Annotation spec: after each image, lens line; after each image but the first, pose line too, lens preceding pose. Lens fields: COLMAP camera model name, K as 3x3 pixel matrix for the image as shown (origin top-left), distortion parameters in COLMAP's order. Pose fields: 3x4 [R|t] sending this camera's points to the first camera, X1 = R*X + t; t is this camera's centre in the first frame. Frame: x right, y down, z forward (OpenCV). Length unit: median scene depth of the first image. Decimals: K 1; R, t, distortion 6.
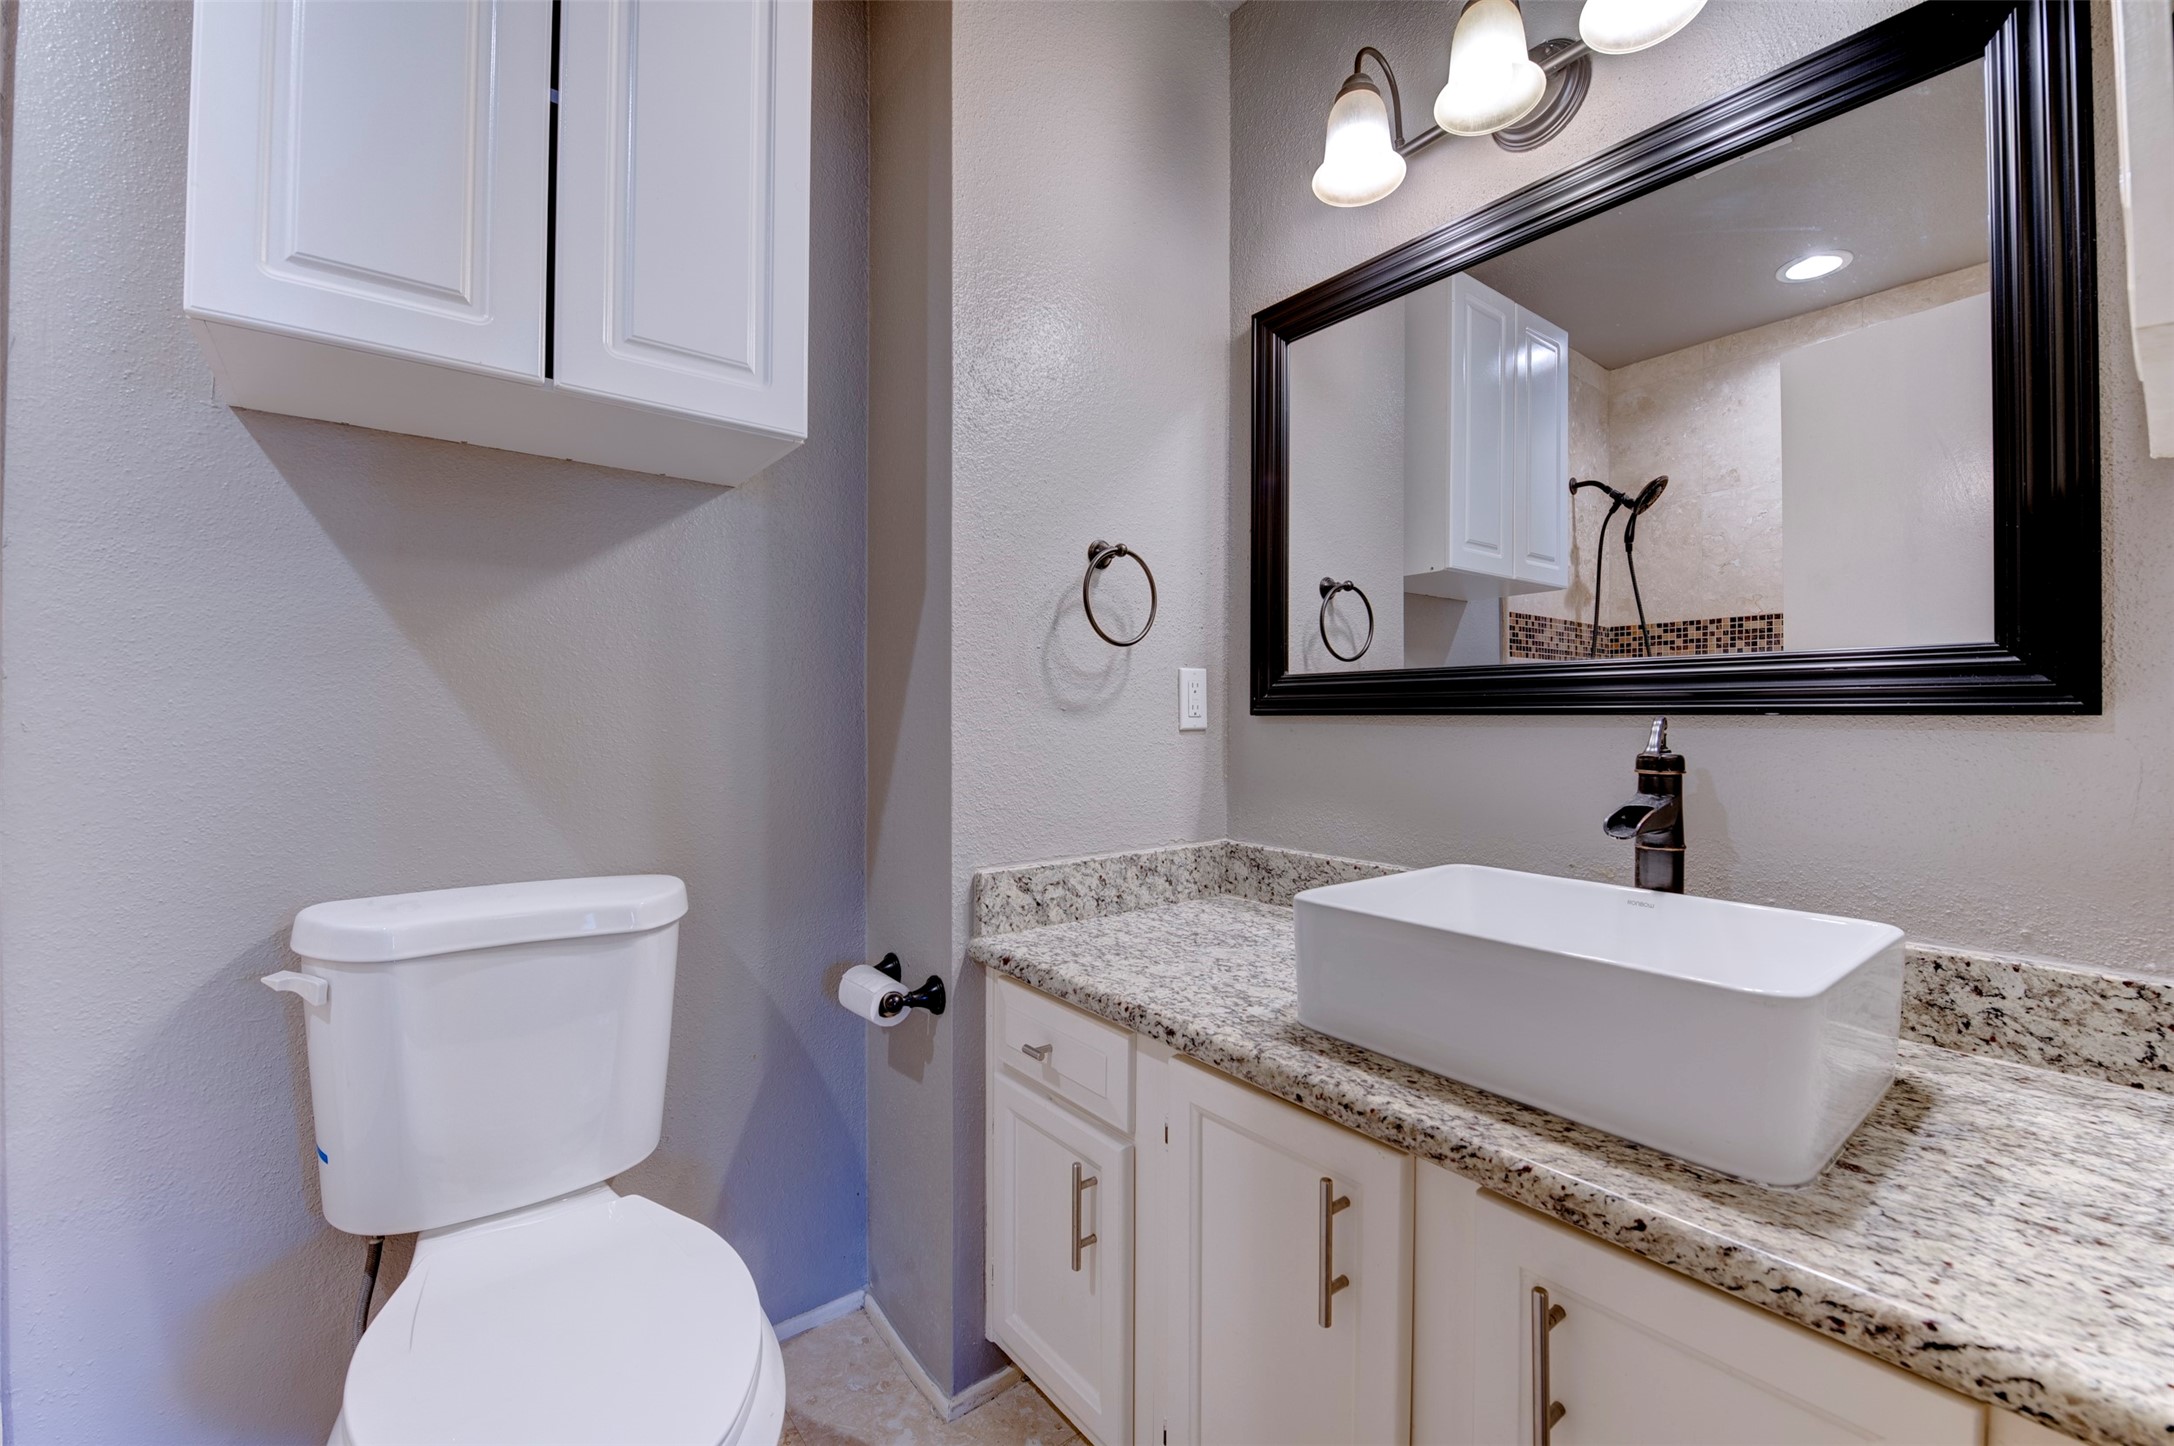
lens RADIAL K [[916.5, 0, 1087.8], [0, 916.5, 715.0], [0, 0, 1]] dist [-0.012390, -0.002664]
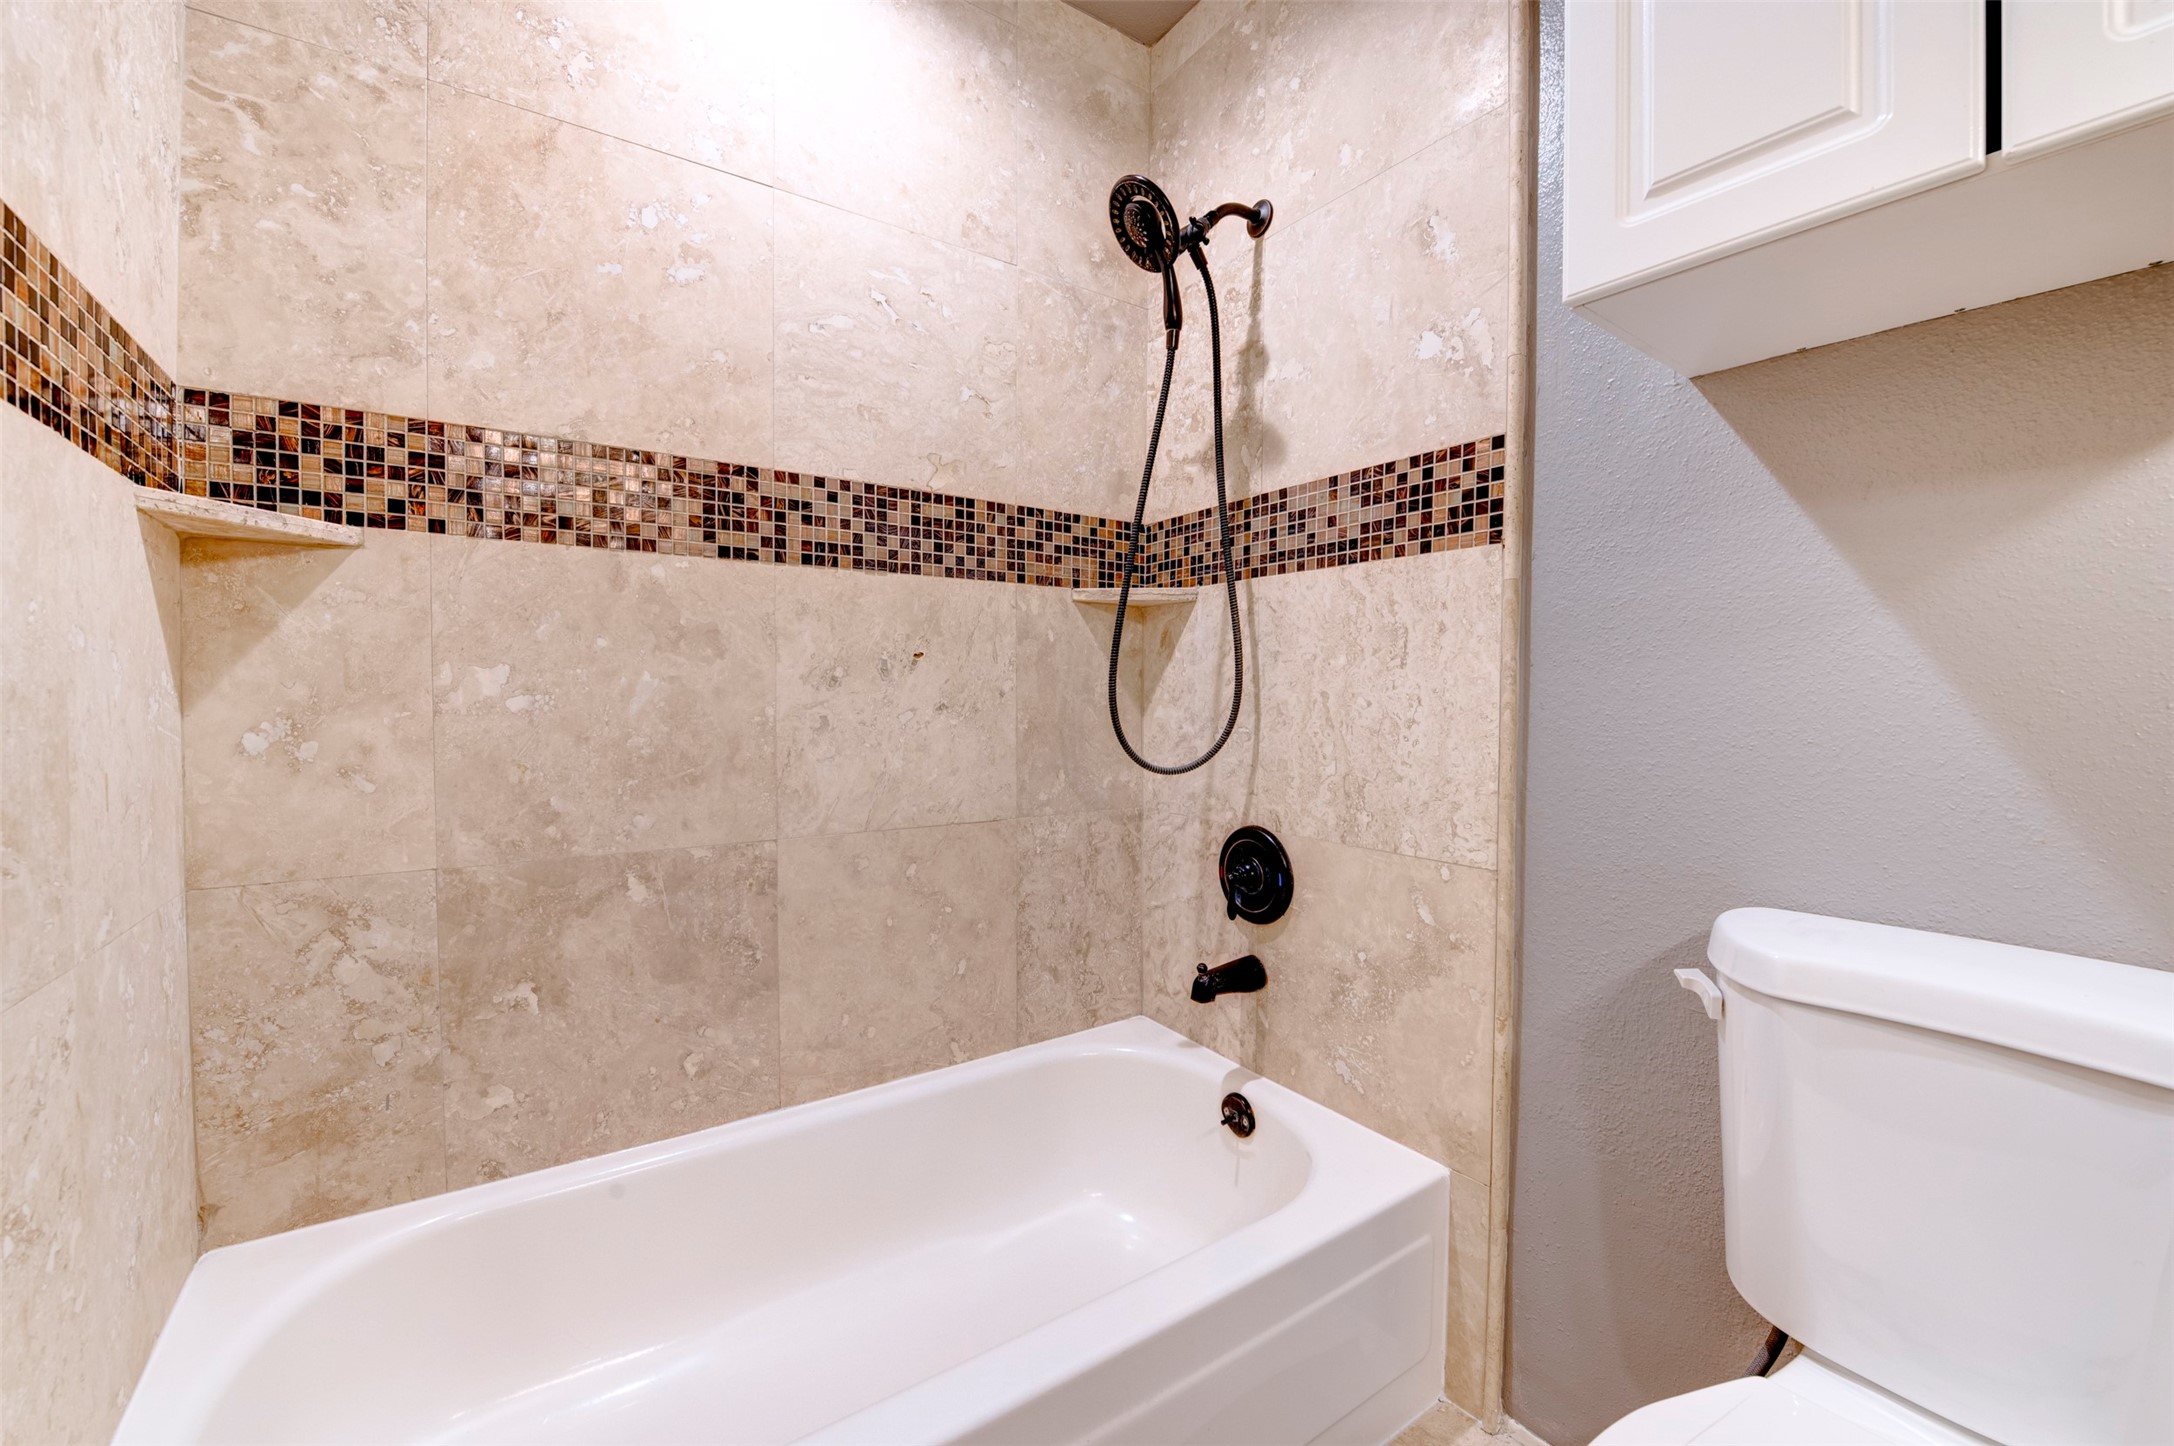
lens RADIAL K [[870.2, 0, 1086.8], [0, 870.2, 719.0], [0, 0, 1]] dist [-0.014434, -0.002416]
pose [[-0.047648, 0.027828, -0.998476, 0.022514], [-0.003198, 0.999602, 0.028012, 0.002488], [0.998859, 0.004528, -0.047540, 0.415733]]
